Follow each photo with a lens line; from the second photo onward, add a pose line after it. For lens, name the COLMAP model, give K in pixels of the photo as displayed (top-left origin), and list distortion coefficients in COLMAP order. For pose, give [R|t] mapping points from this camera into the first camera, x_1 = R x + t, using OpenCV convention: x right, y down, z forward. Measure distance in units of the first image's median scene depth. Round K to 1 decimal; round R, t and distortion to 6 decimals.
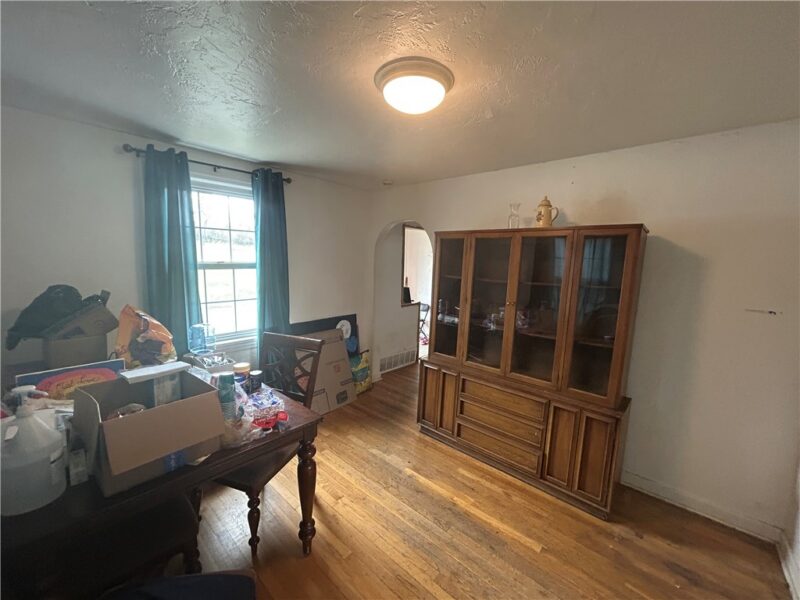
lens RADIAL K [[321.7, 0, 401.7], [0, 321.7, 300.6], [0, 0, 1]] dist [0.001112, 0.000123]
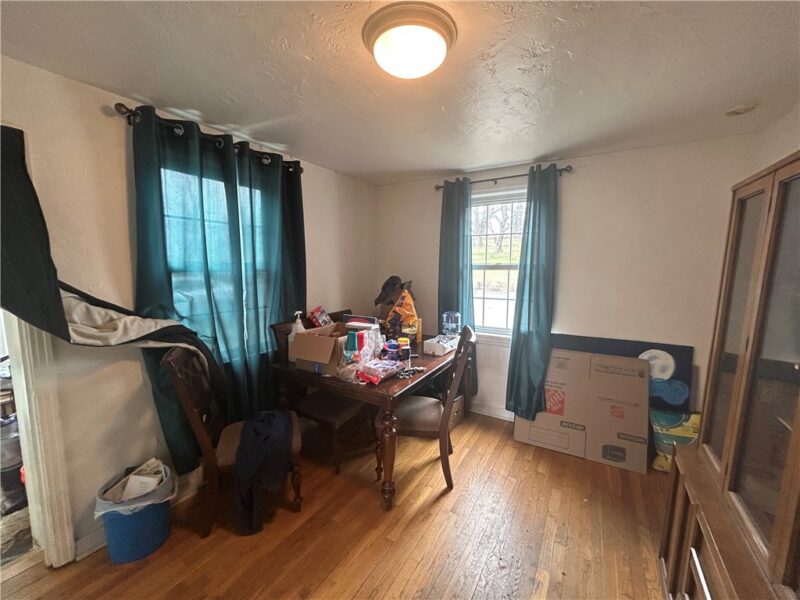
lens RADIAL K [[321.7, 0, 400.3], [0, 321.7, 299.9], [0, 0, 1]] dist [0.001112, 0.000123]
pose [[0.182984, 0.087531, -0.979211, 0.488640], [-0.126117, 0.989889, 0.064918, -0.023853], [0.974993, 0.111616, 0.192173, 0.466786]]
